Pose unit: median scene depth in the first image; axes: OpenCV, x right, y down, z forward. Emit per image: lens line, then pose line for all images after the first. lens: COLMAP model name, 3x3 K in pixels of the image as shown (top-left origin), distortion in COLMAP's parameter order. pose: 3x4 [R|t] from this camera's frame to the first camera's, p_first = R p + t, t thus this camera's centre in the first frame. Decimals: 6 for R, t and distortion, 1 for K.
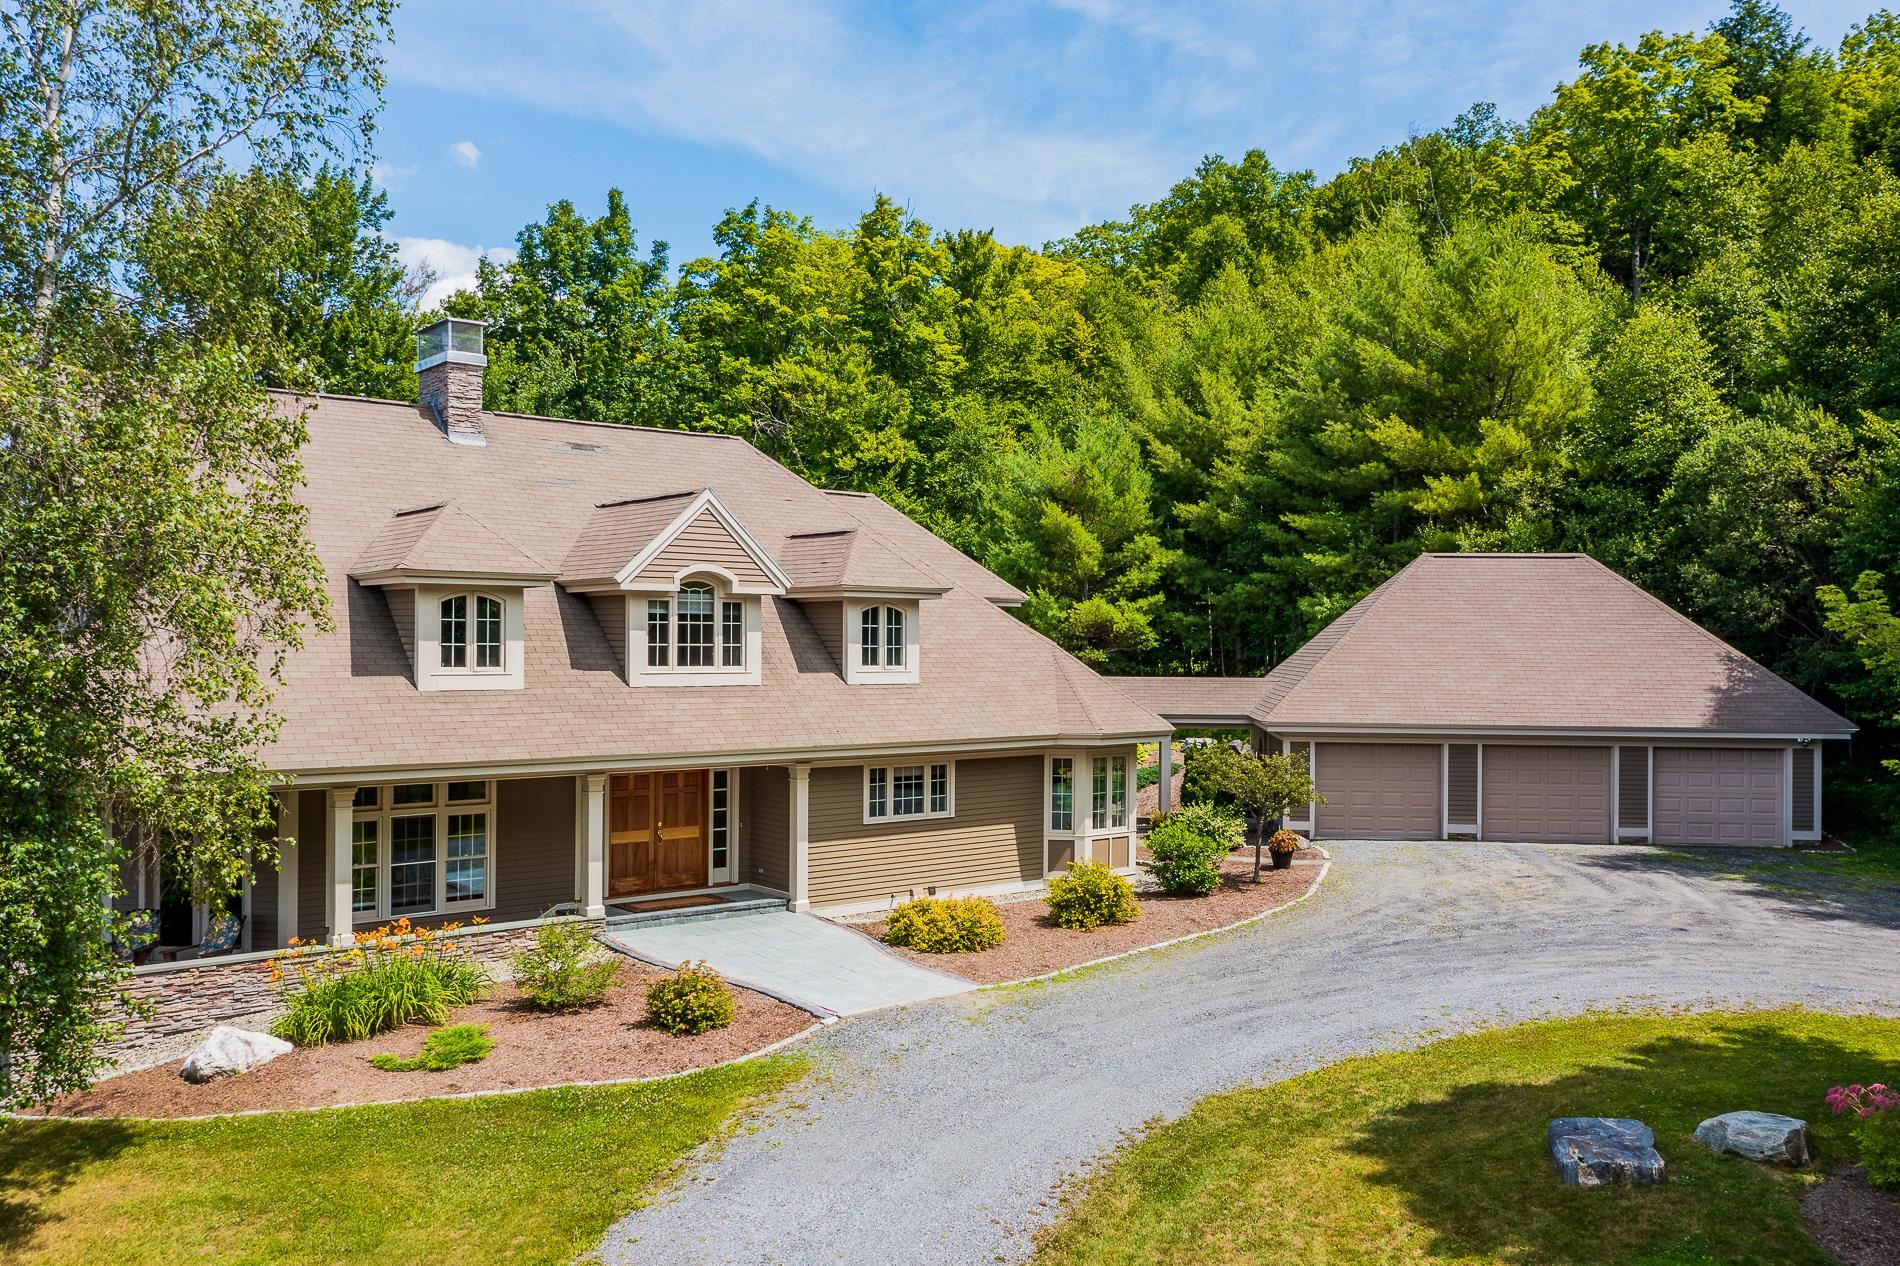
lens RADIAL K [[1520.4, 0, 948.3], [0, 1520.4, 624.7], [0, 0, 1]] dist [-0.004773, 0.012612]
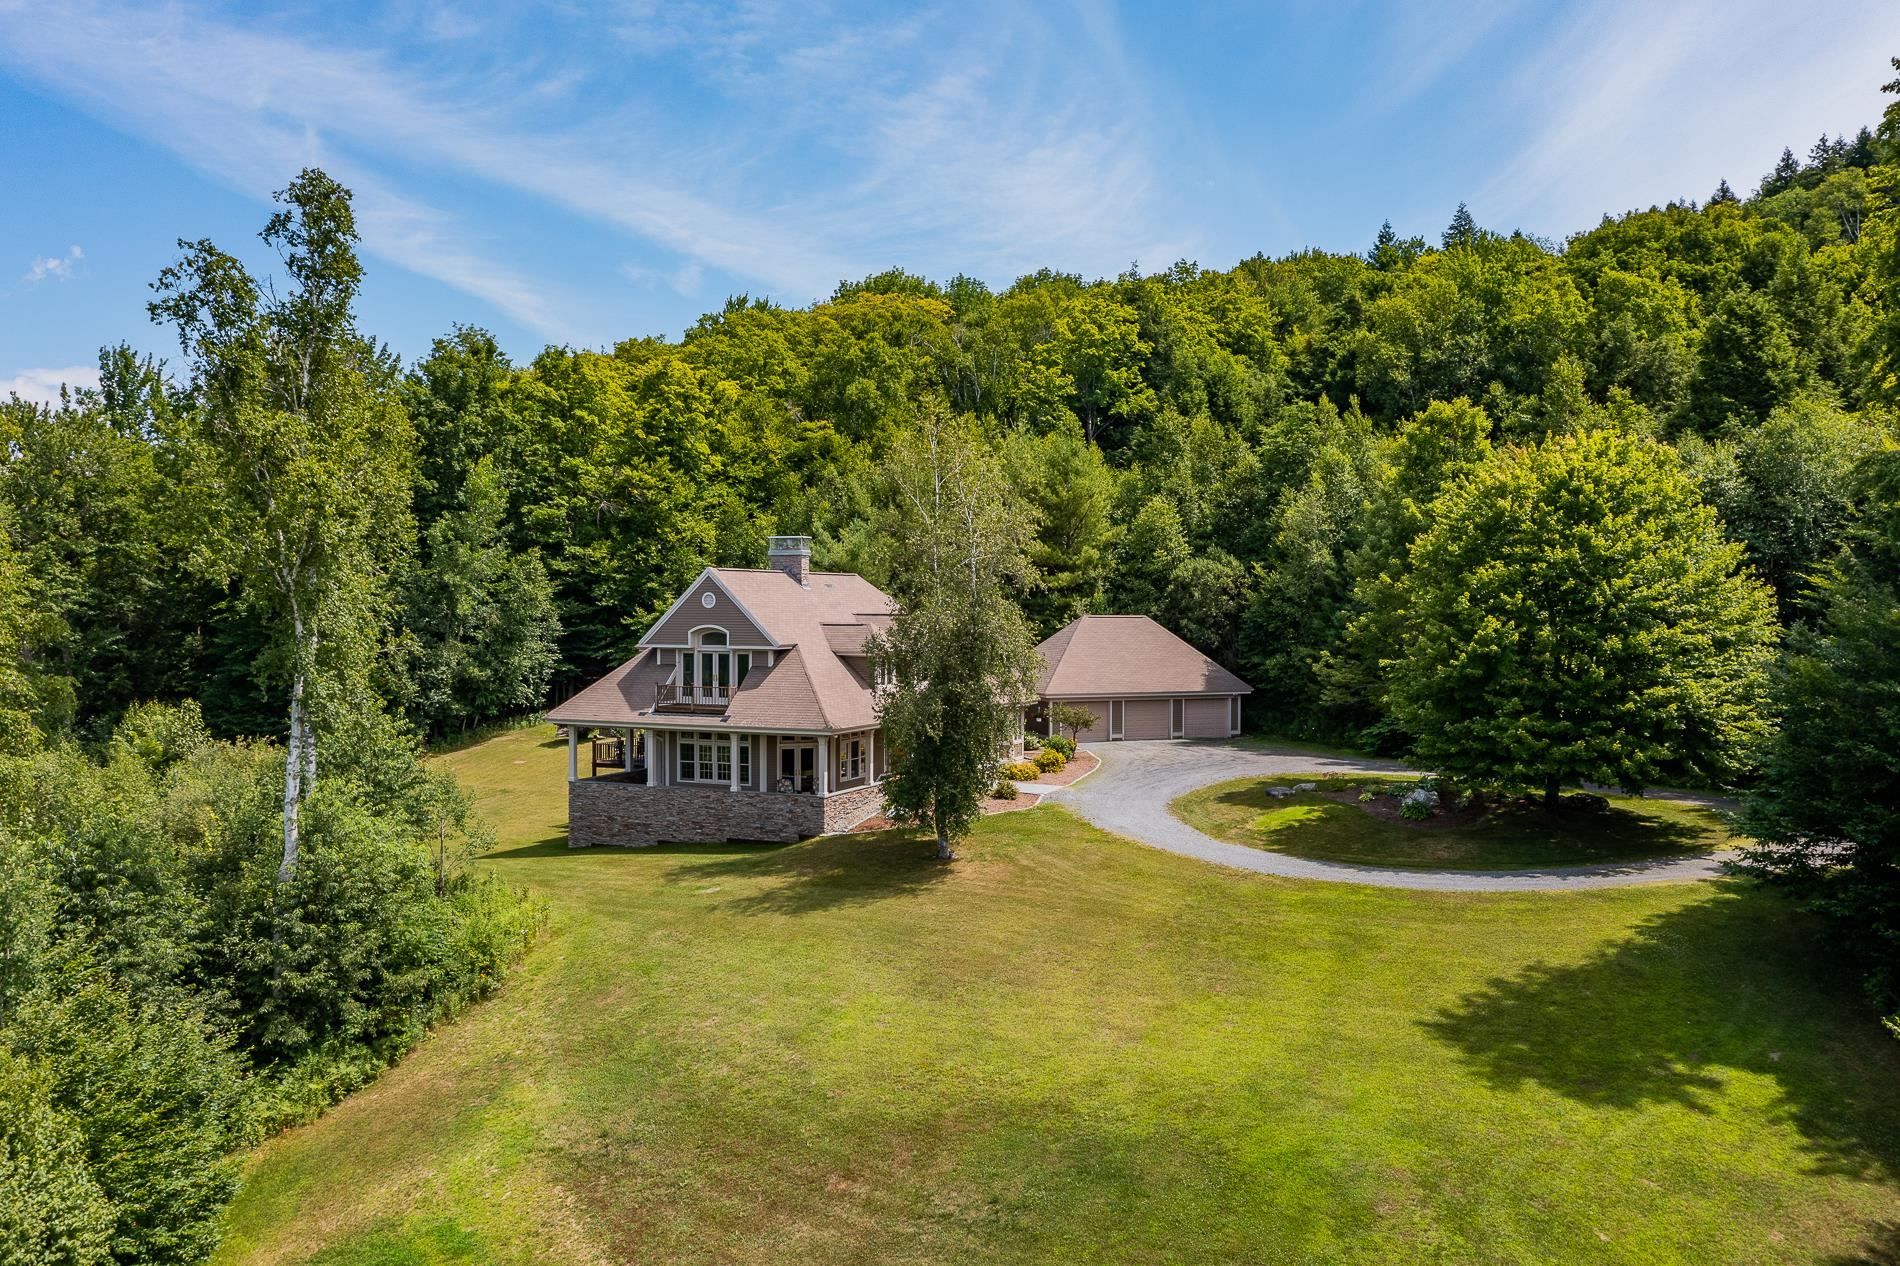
lens RADIAL K [[1520.4, 0, 948.0], [0, 1520.4, 633.2], [0, 0, 1]] dist [-0.004773, 0.012612]
pose [[0.889520, -0.013337, 0.456702, -0.809695], [-0.001547, 0.999480, 0.032200, -0.084921], [-0.456894, -0.029349, 0.889037, -0.817351]]
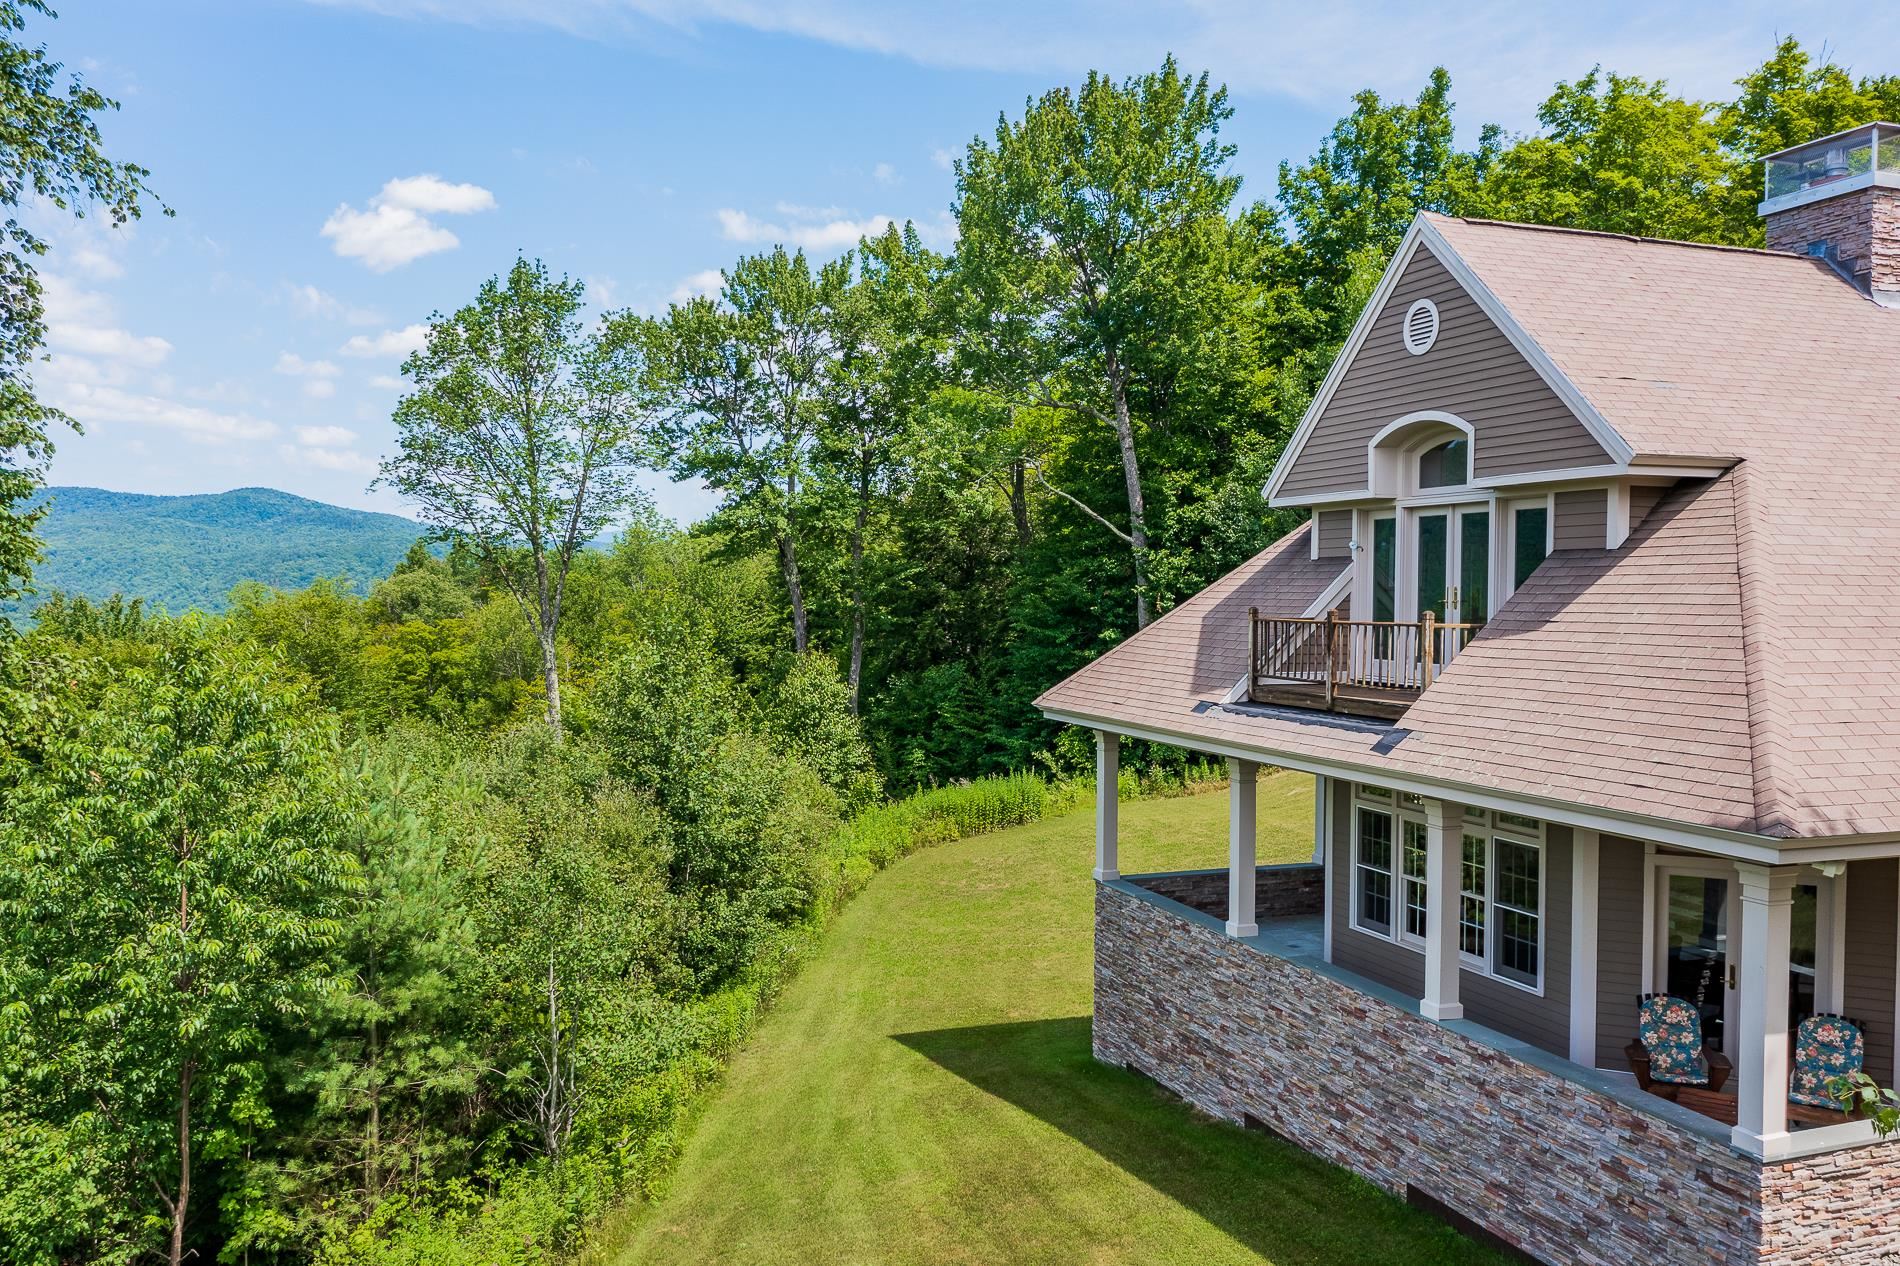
lens RADIAL K [[1520.4, 0, 941.7], [0, 1520.4, 627.6], [0, 0, 1]] dist [-0.004773, 0.012612]
pose [[0.946440, 0.005901, -0.322826, -0.335569], [0.004801, 0.999465, 0.032347, 0.000245], [0.322844, -0.032164, 0.945905, 0.141806]]
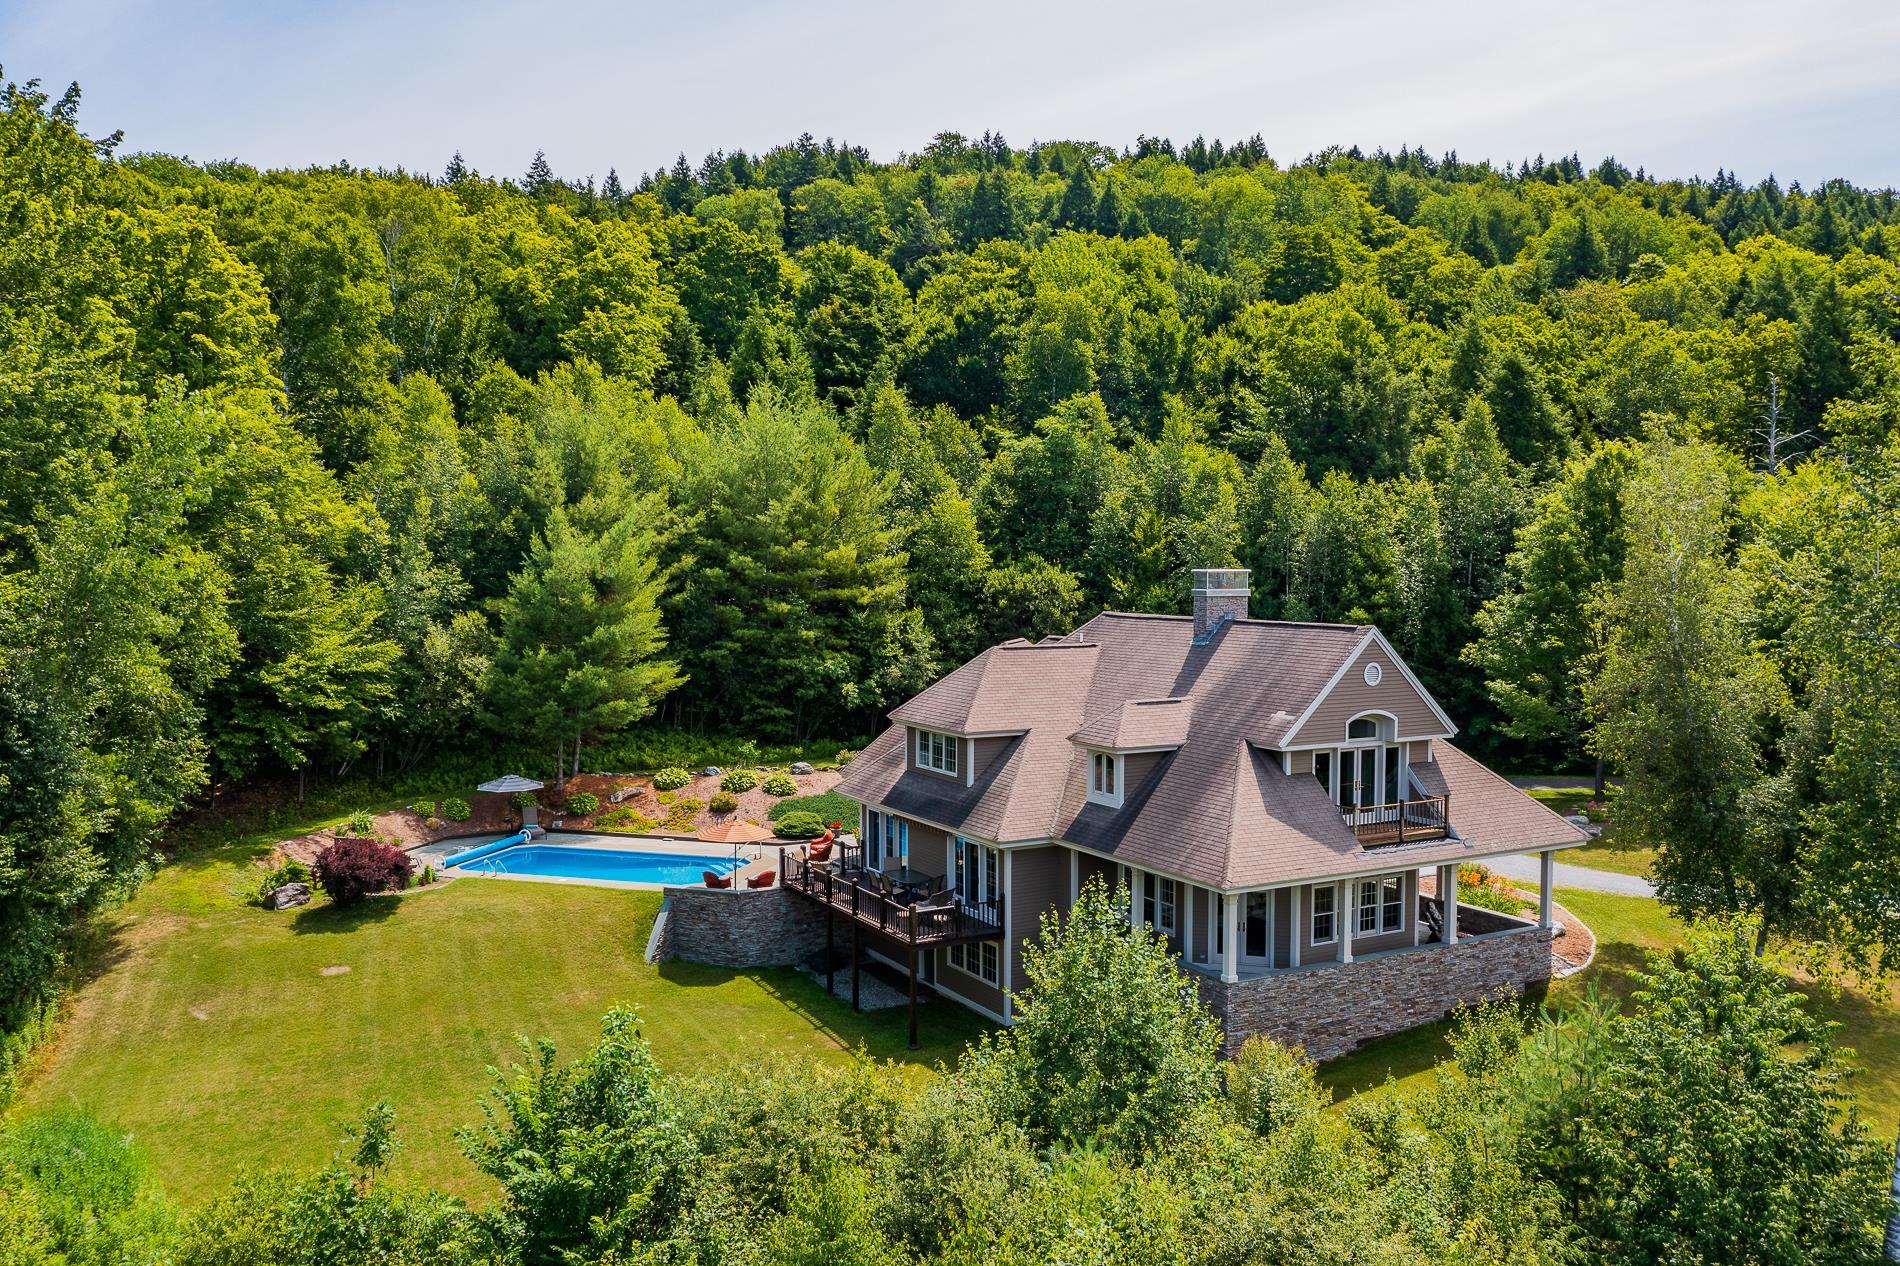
lens RADIAL K [[1520.4, 0, 948.8], [0, 1520.4, 630.7], [0, 0, 1]] dist [-0.004773, 0.012612]
pose [[0.149338, -0.051597, 0.987439, -1.373623], [-0.014660, 0.998412, 0.054388, -0.147816], [-0.988677, -0.022598, 0.148345, 0.716231]]
